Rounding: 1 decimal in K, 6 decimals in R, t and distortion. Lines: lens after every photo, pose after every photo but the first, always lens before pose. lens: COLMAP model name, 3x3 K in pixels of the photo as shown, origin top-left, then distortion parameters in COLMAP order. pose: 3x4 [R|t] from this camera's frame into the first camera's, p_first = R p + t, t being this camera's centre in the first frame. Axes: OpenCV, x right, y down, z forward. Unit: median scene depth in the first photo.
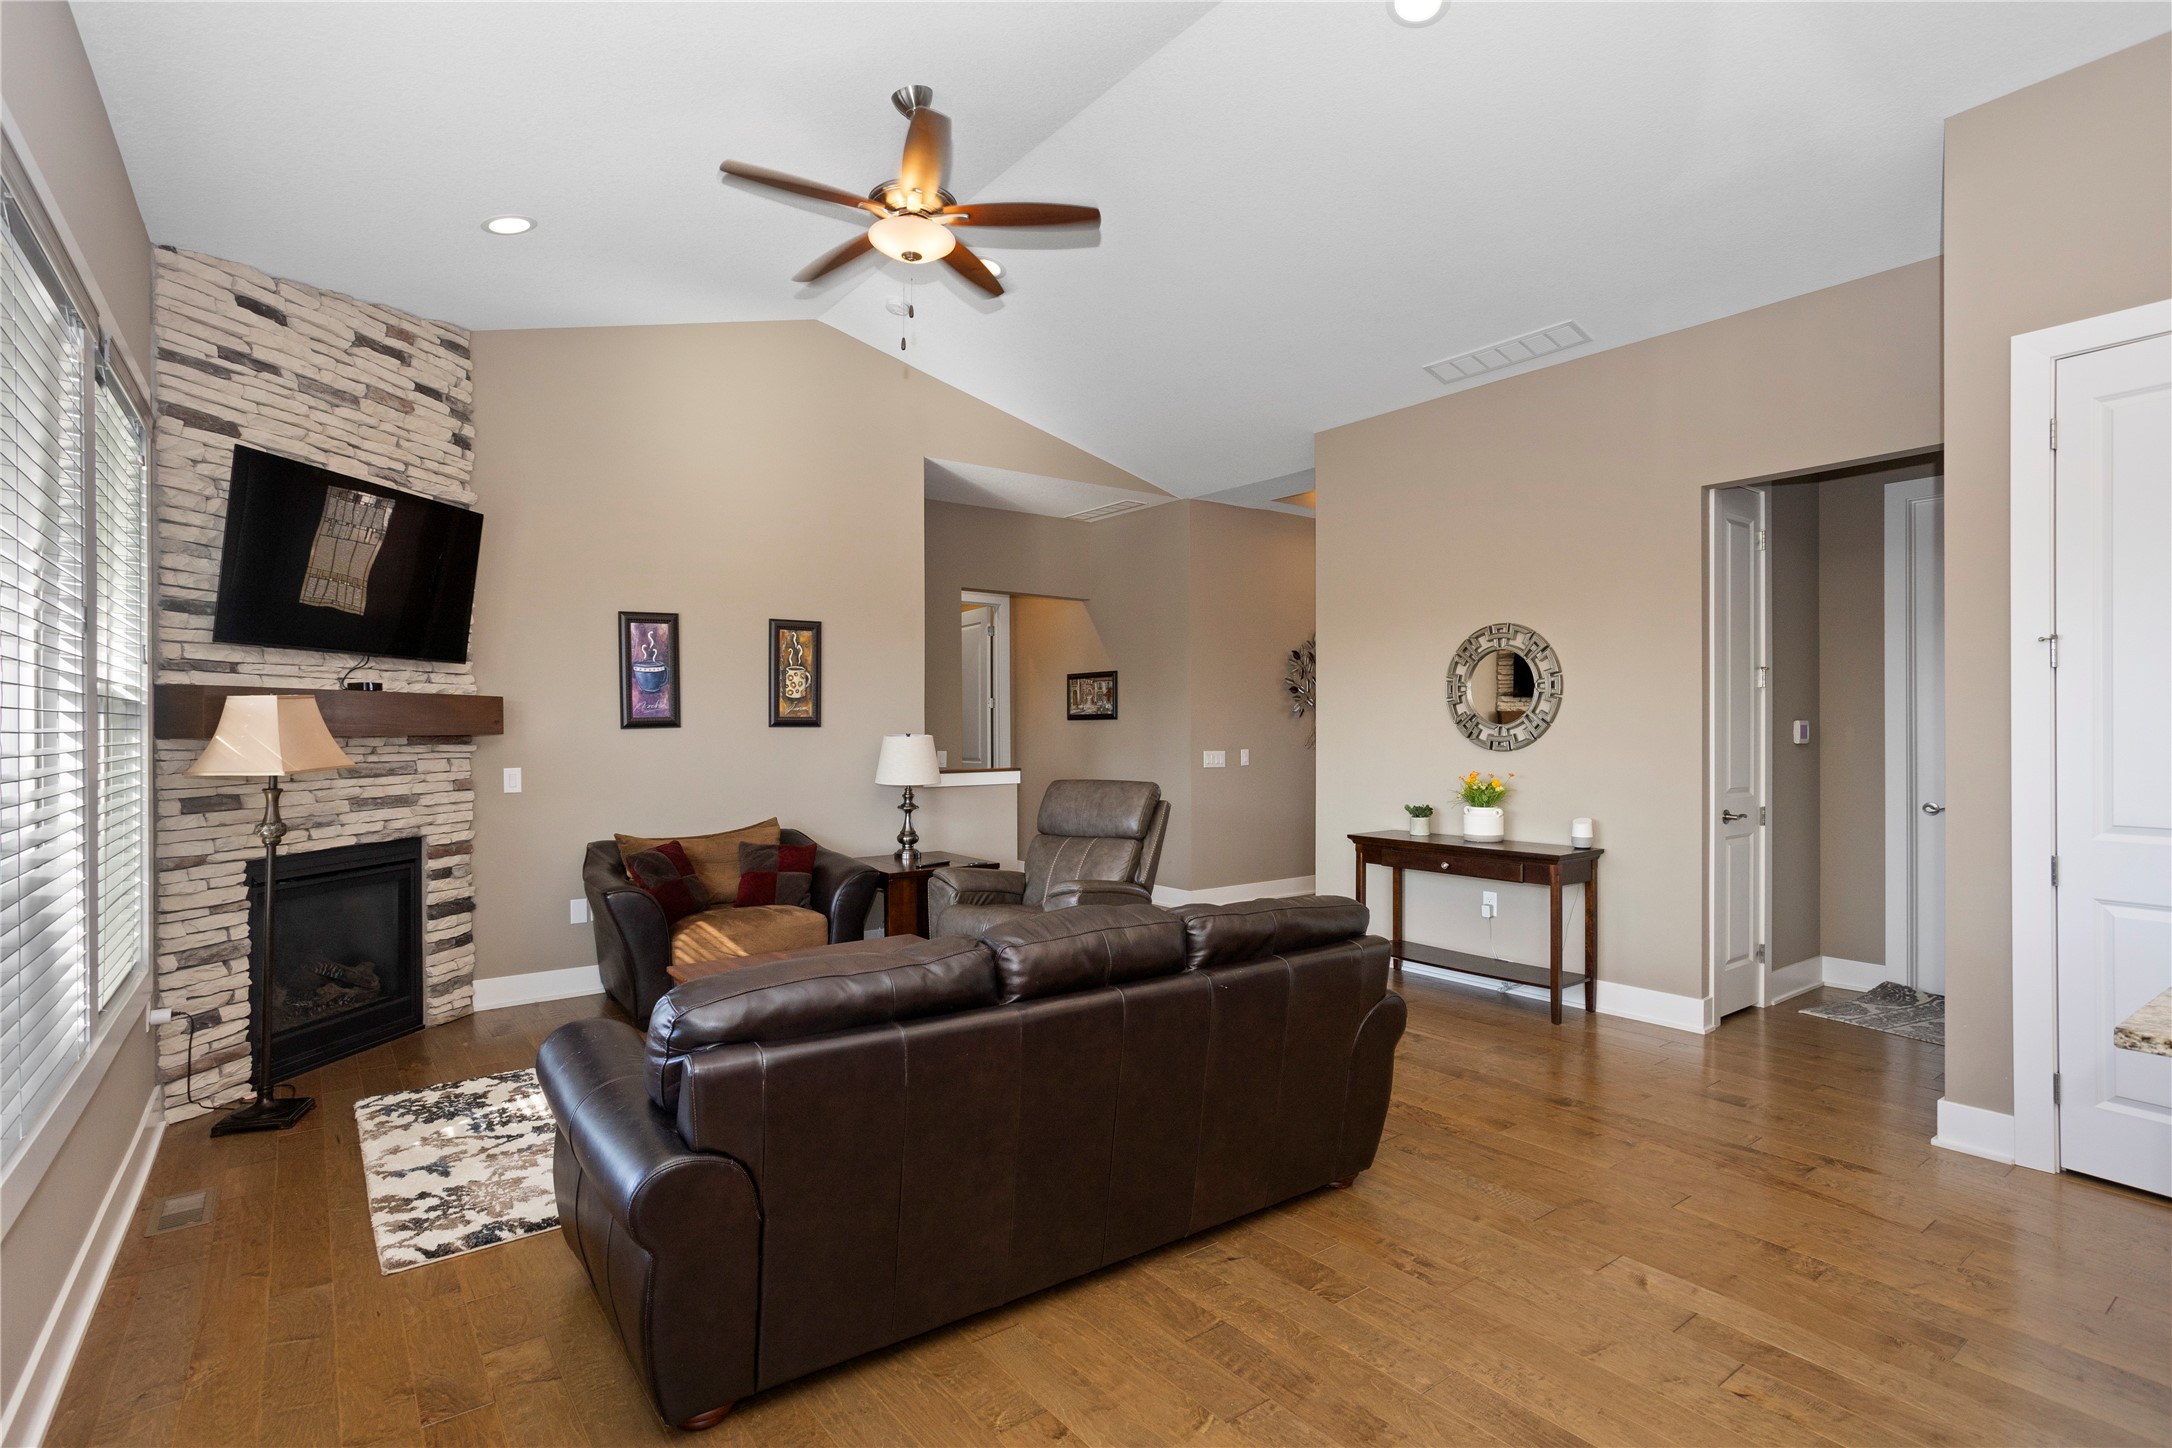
lens RADIAL K [[1070.8, 0, 1086.0], [0, 1070.8, 724.0], [0, 0, 1]] dist [-0.017756, 0.024954]
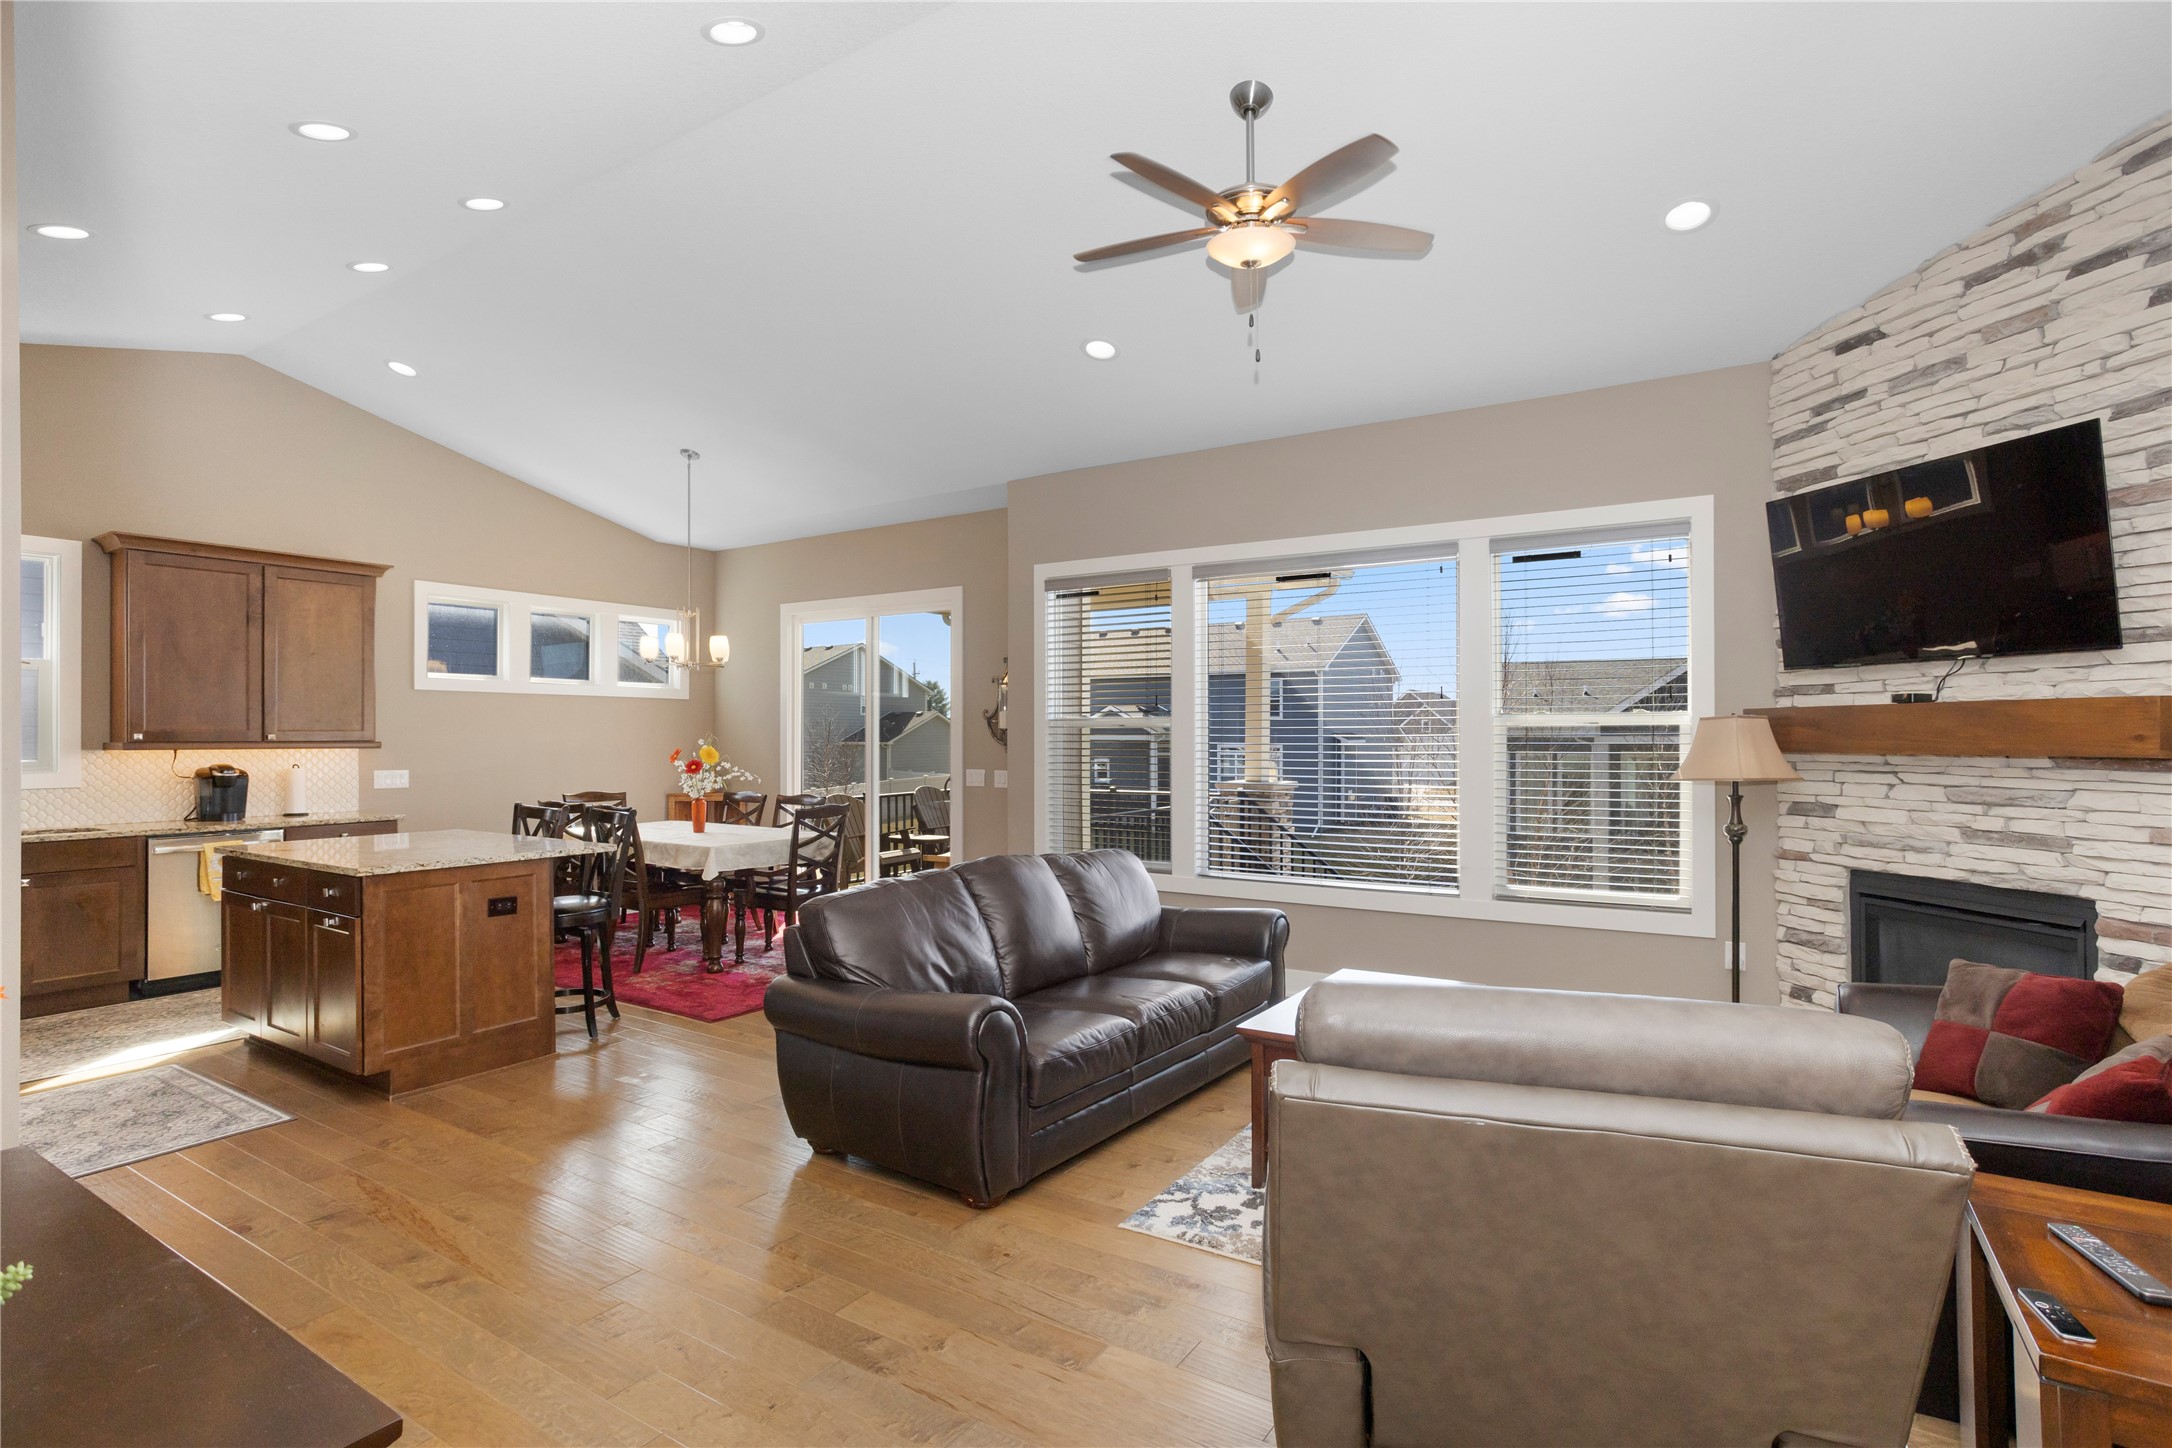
lens RADIAL K [[1070.8, 0, 1086.0], [0, 1070.8, 724.0], [0, 0, 1]] dist [-0.017756, 0.024954]
pose [[-0.938769, 0.000501, -0.344547, 0.244297], [0.004932, 0.999916, -0.011985, -0.005532], [0.344512, -0.012950, -0.938693, 1.430792]]
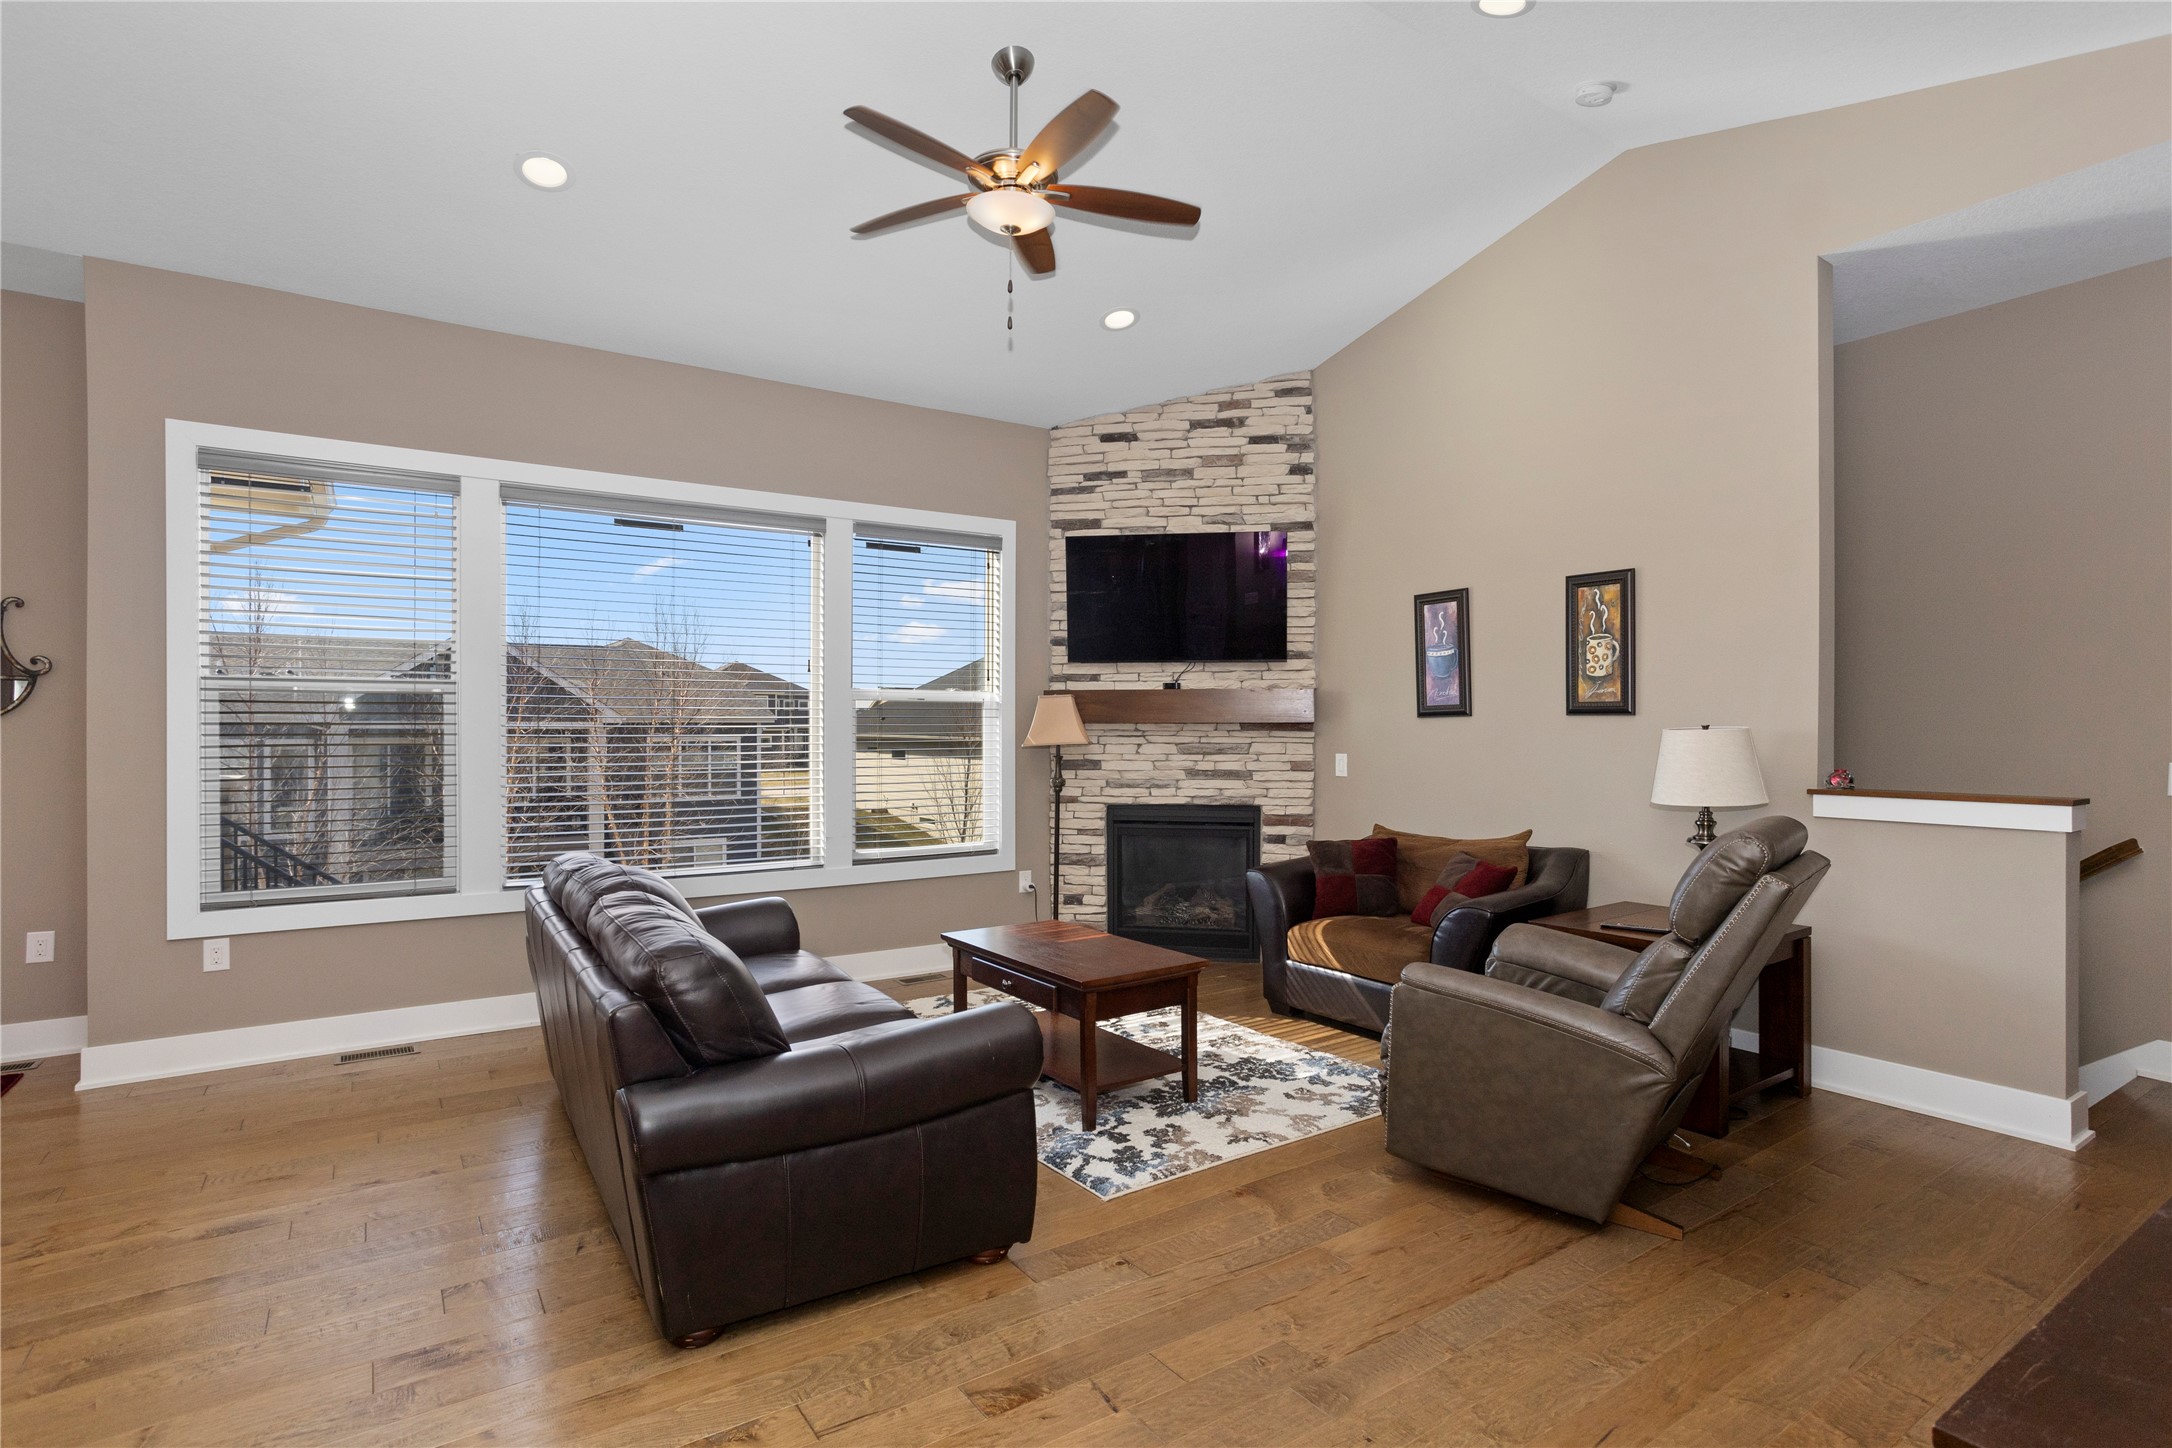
lens RADIAL K [[1123.9, 0, 1076.3], [0, 1123.9, 706.7], [0, 0, 1]] dist [-0.003712, 0.000174]
pose [[-0.045952, -0.011313, -0.998880, 0.667246], [0.001749, 0.999933, -0.011405, 0.006485], [0.998942, -0.002271, -0.045929, 0.846360]]
